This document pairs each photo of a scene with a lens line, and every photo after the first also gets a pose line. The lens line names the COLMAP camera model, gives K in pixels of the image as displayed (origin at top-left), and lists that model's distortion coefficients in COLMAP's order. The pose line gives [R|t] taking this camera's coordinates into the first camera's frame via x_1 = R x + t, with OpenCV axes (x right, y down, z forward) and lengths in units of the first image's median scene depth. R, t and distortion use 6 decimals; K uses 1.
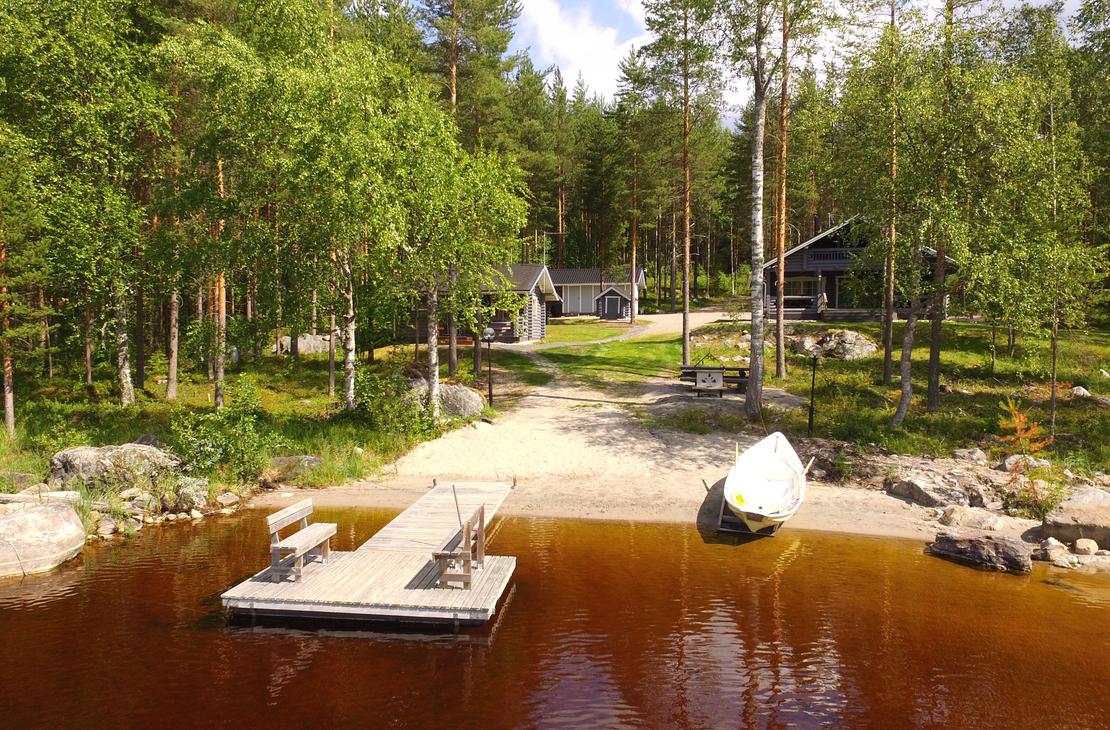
lens RADIAL K [[722.2, 0, 552.2], [0, 722.2, 361.3], [0, 0, 1]] dist [-0.000709, 0.003444]
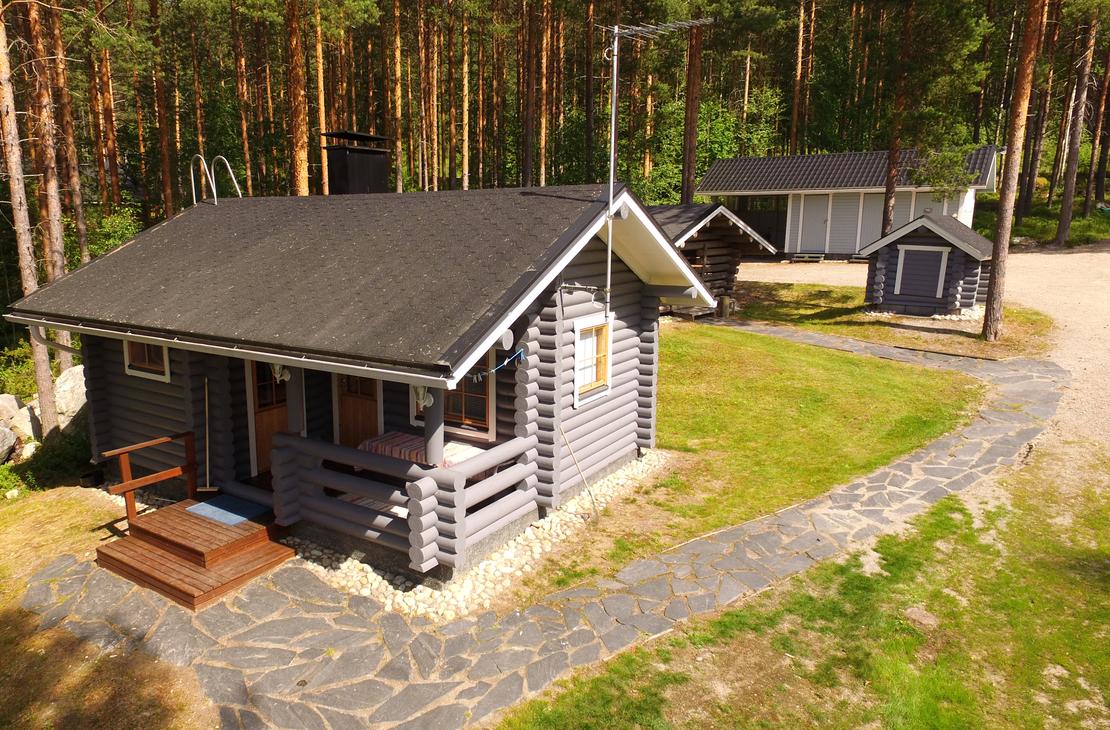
lens RADIAL K [[722.2, 0, 552.2], [0, 722.2, 361.3], [0, 0, 1]] dist [-0.000709, 0.003444]
pose [[0.941168, 0.048081, -0.334501, 0.034367], [0.007034, 0.986825, 0.161639, -0.086916], [0.337866, -0.154483, 0.928430, 0.588847]]
